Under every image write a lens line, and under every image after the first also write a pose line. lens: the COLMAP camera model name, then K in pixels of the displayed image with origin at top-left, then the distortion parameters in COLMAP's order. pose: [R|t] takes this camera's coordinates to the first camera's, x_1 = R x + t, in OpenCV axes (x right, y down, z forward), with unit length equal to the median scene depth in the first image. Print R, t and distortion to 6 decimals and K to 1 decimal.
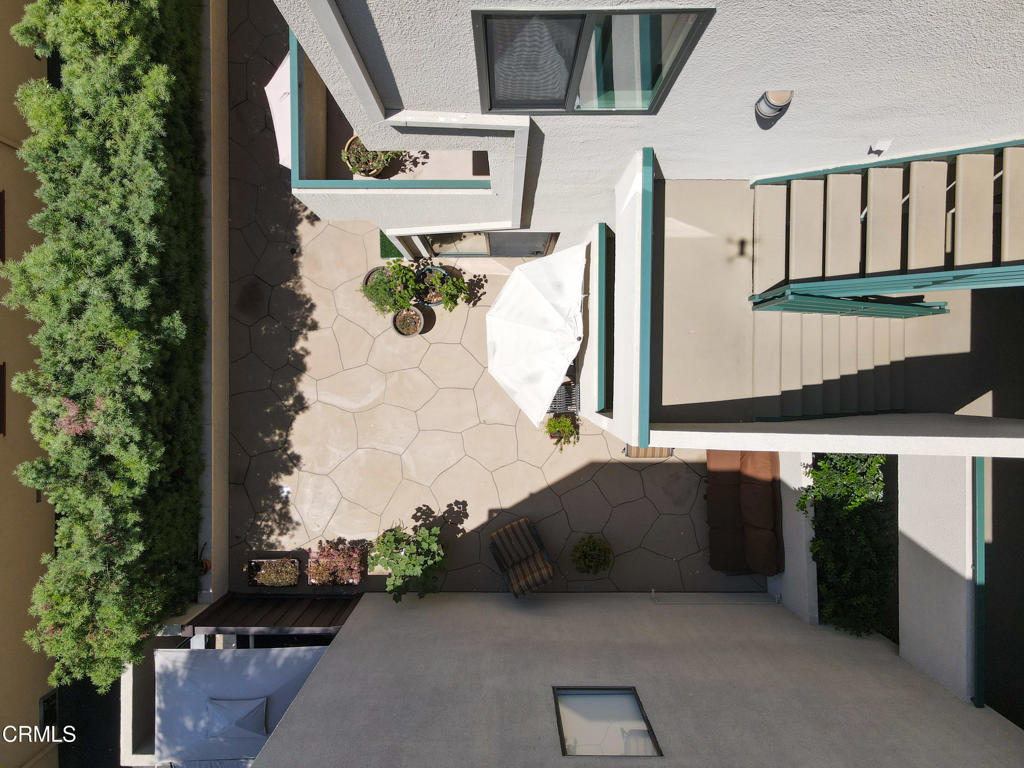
lens RADIAL K [[731.6, 0, 492.0], [0, 731.6, 388.3], [0, 0, 1]] dist [0.000431, 0.075703]
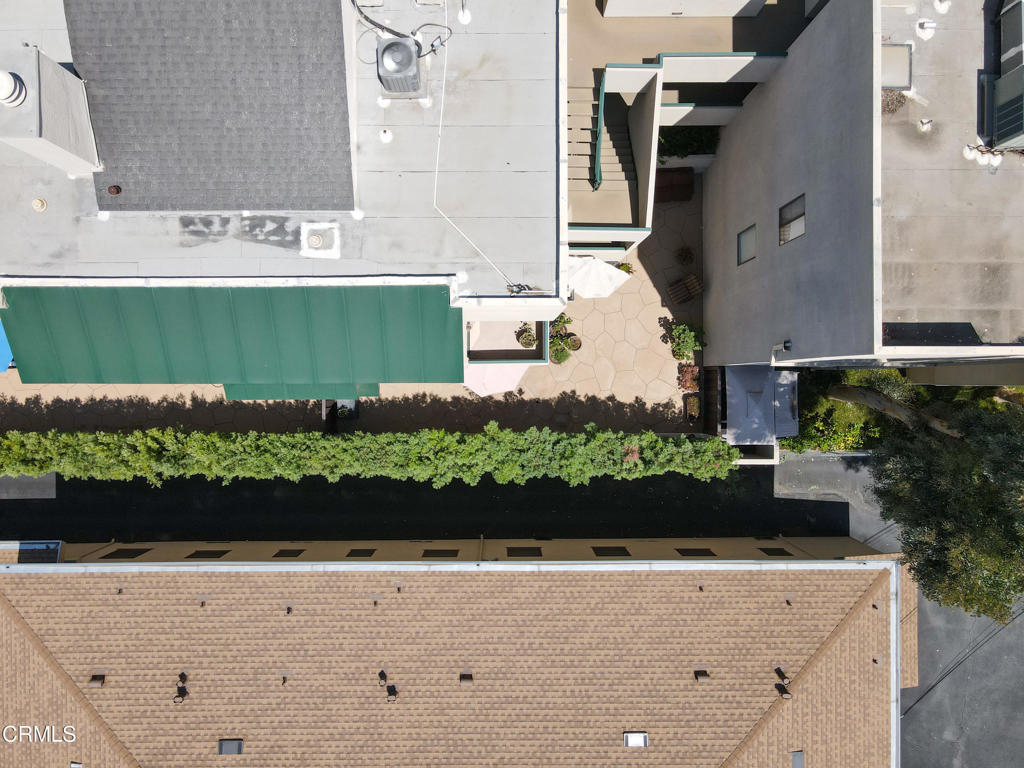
lens RADIAL K [[747.1, 0, 512.0], [0, 747.1, 384.0], [0, 0, 1]] dist [0.018413, -0.003597]
pose [[-0.000785, -0.999895, 0.014499, -0.252715], [0.999934, -0.000618, 0.011507, -0.283181], [-0.011497, 0.014508, 0.999829, -1.100738]]
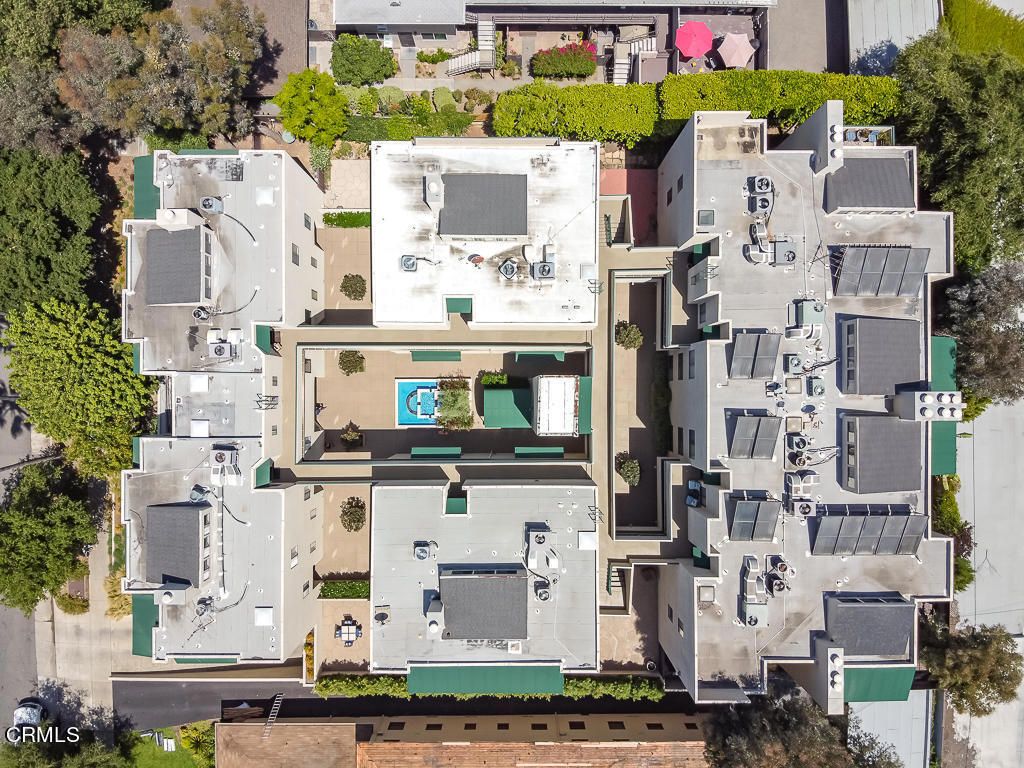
lens RADIAL K [[792.1, 0, 517.0], [0, 792.1, 383.1], [0, 0, 1]] dist [0.067347, -0.161275]
pose [[-0.000551, -0.999631, 0.027155, 1.236334], [0.999991, -0.000437, 0.004192, -0.603407], [-0.004179, 0.027157, 0.999622, -3.858593]]
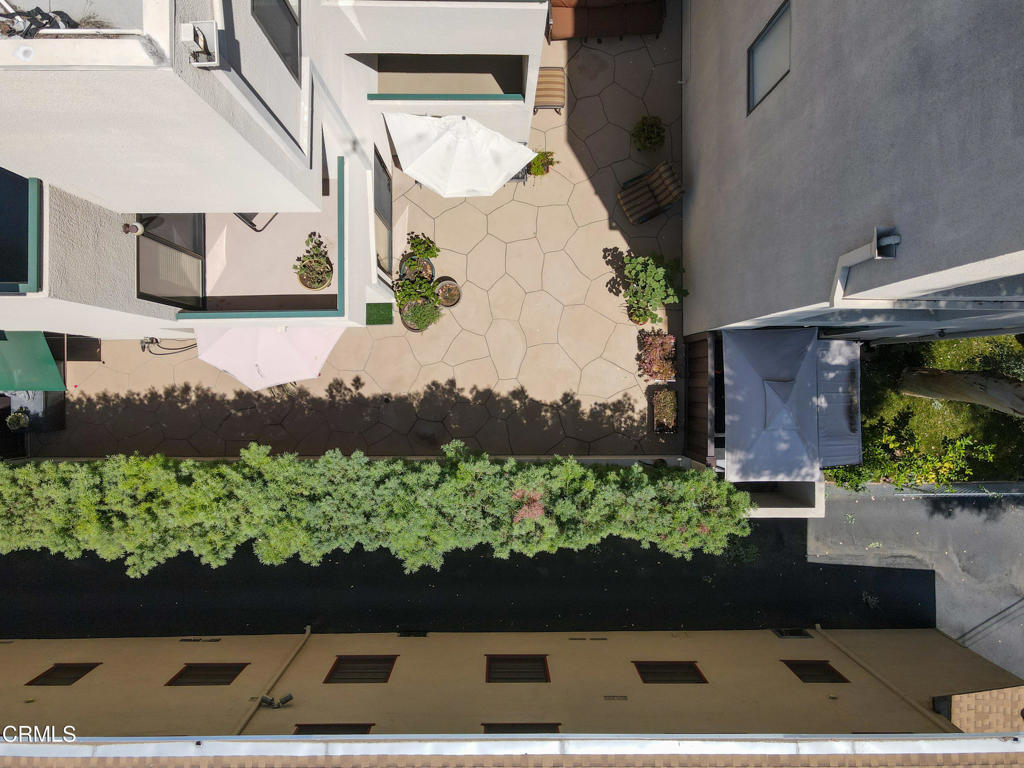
lens RADIAL K [[743.5, 0, 500.1], [0, 743.5, 391.8], [0, 0, 1]] dist [0.003632, -0.001532]
pose [[-0.002959, -0.999979, 0.005825, -0.266308], [0.999967, -0.003003, -0.007582, 0.000348], [0.007599, 0.005802, 0.999954, -0.169480]]
